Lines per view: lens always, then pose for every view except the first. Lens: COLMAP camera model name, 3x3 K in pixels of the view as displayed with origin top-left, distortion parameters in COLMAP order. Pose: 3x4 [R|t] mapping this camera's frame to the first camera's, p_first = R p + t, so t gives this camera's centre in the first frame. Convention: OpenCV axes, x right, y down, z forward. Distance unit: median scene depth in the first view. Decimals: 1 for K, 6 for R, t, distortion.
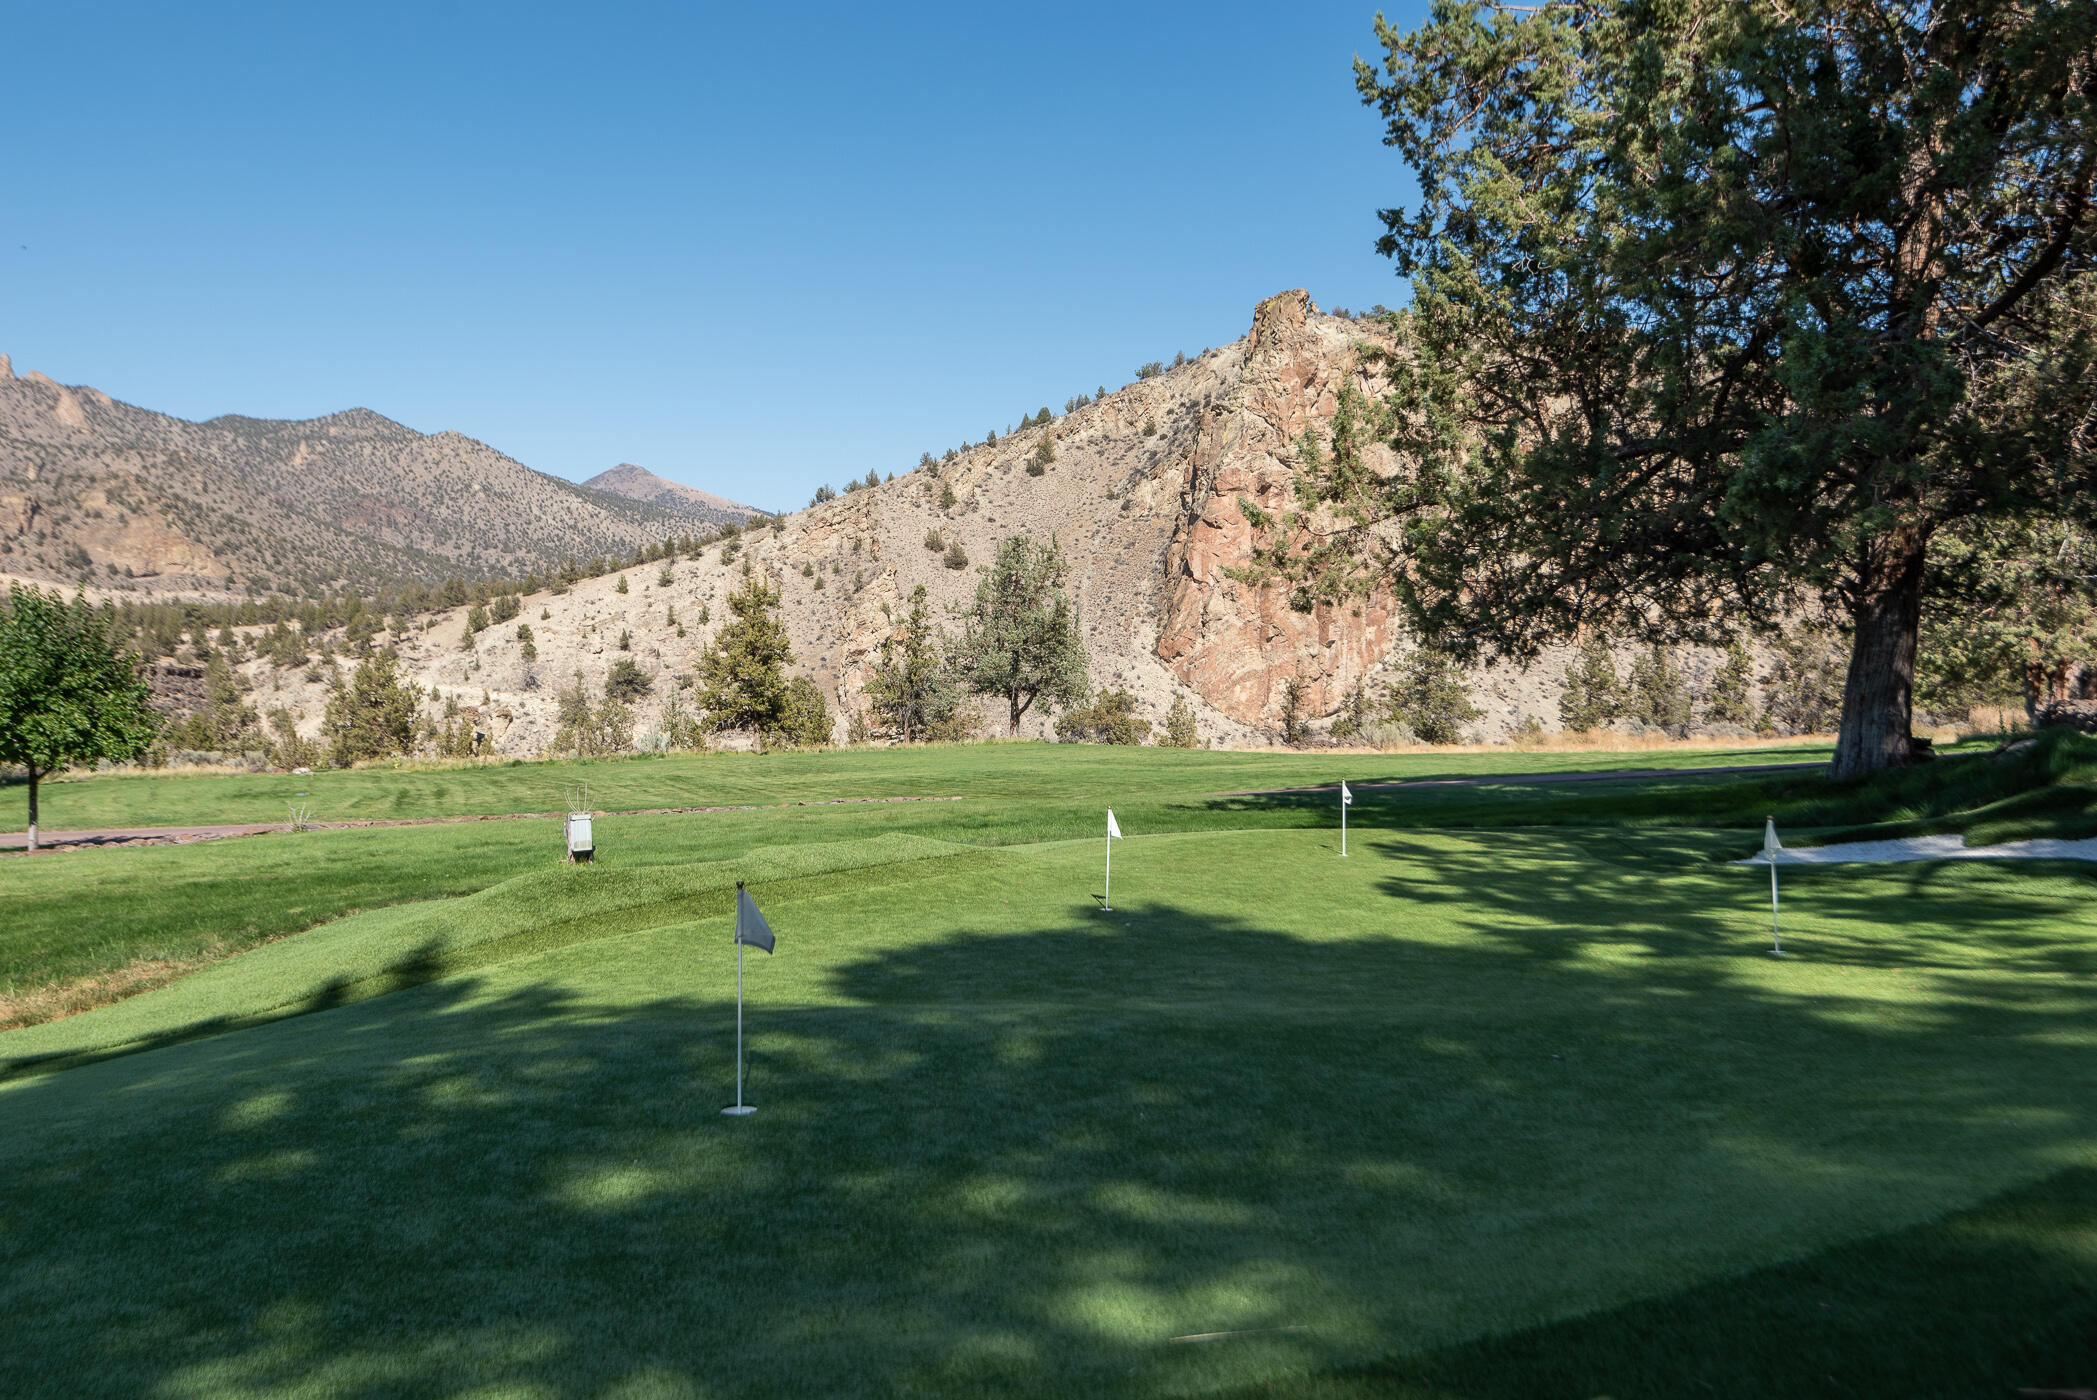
lens RADIAL K [[1589.6, 0, 1036.7], [0, 1589.6, 682.0], [0, 0, 1]] dist [0.026683, -0.021945]
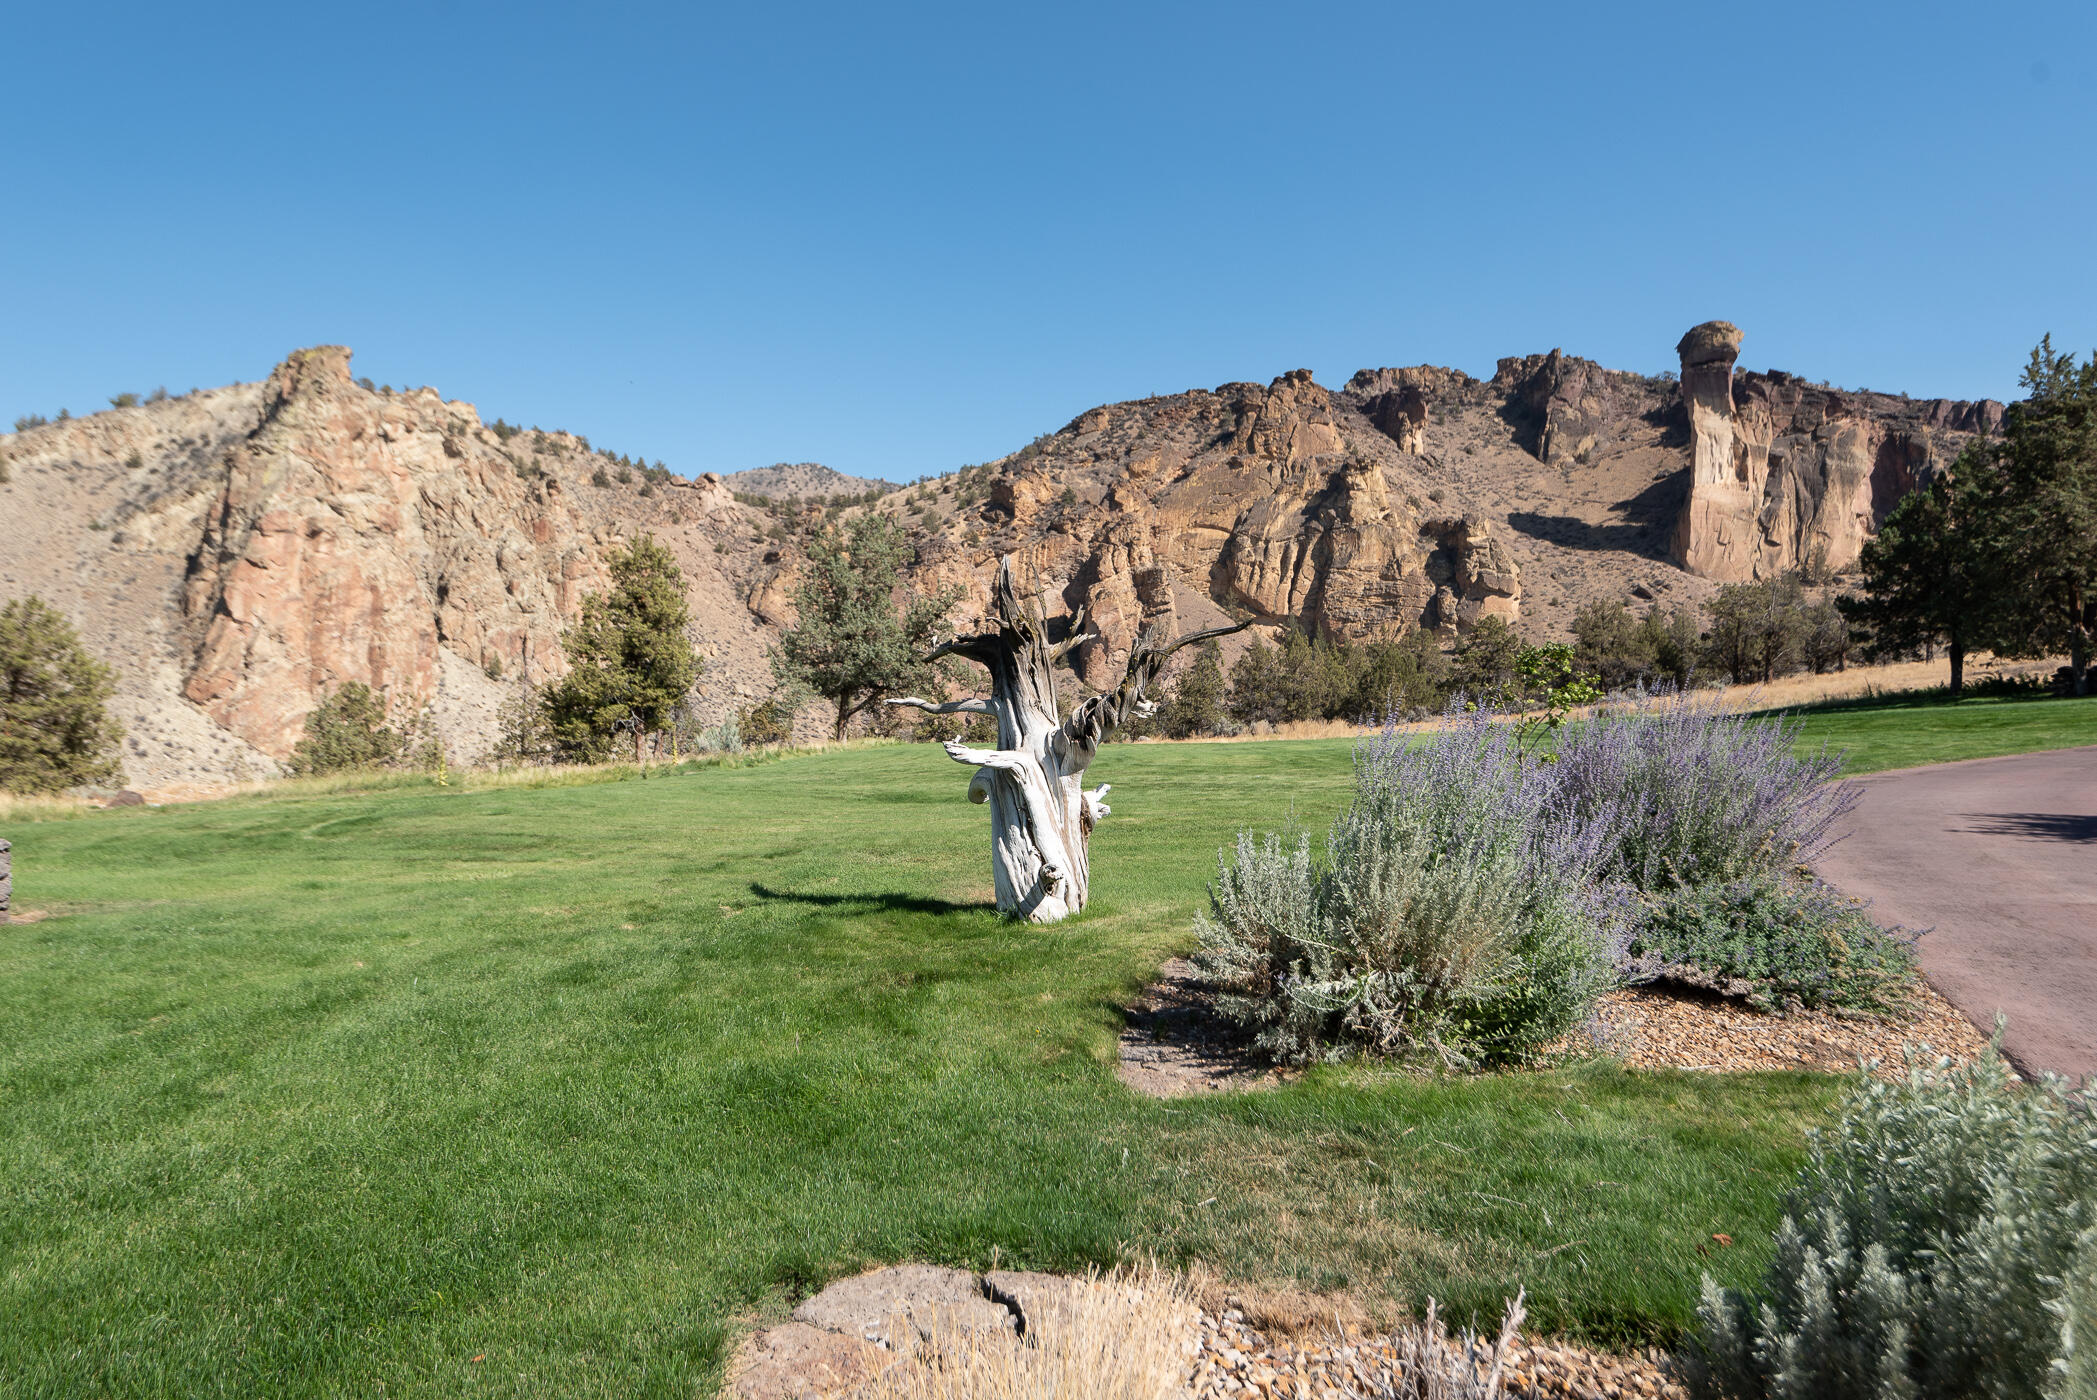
lens RADIAL K [[1287.7, 0, 1028.1], [0, 1287.7, 678.5], [0, 0, 1]] dist [0.033192, -0.020936]
pose [[0.715760, 0.016815, 0.698143, -0.093129], [0.012290, 0.999252, -0.036668, 0.005587], [-0.698238, 0.034826, 0.715018, 0.084727]]
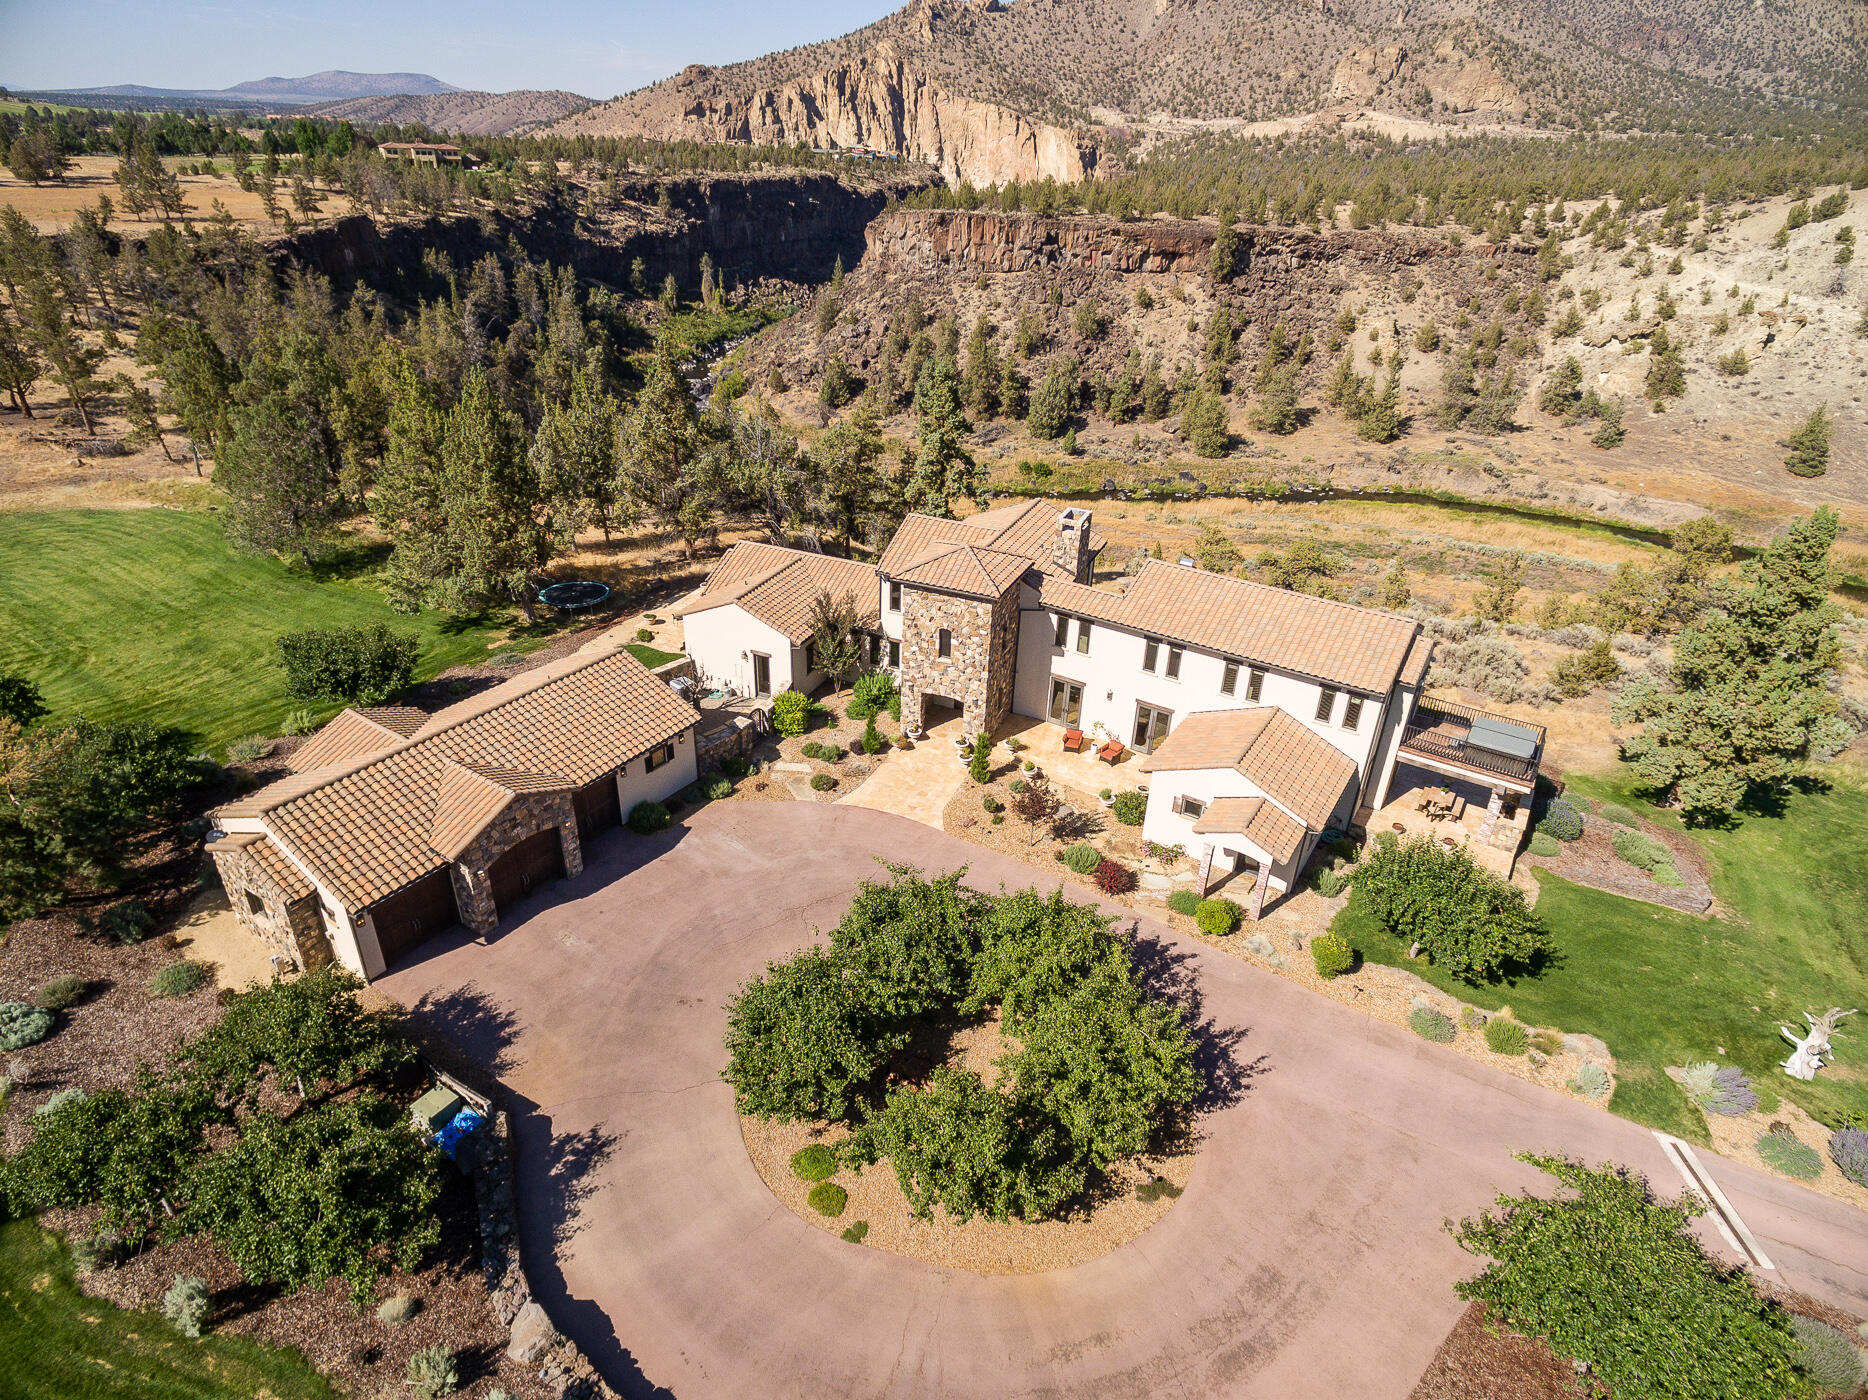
lens RADIAL K [[1044.7, 0, 929.1], [0, 1044.7, 704.3], [0, 0, 1]] dist [0.008534, -0.000193]
pose [[0.615229, 0.389642, -0.685327, -0.075657], [-0.041609, 0.884157, 0.465333, -0.049864], [0.787250, -0.257771, 0.560172, 0.009439]]
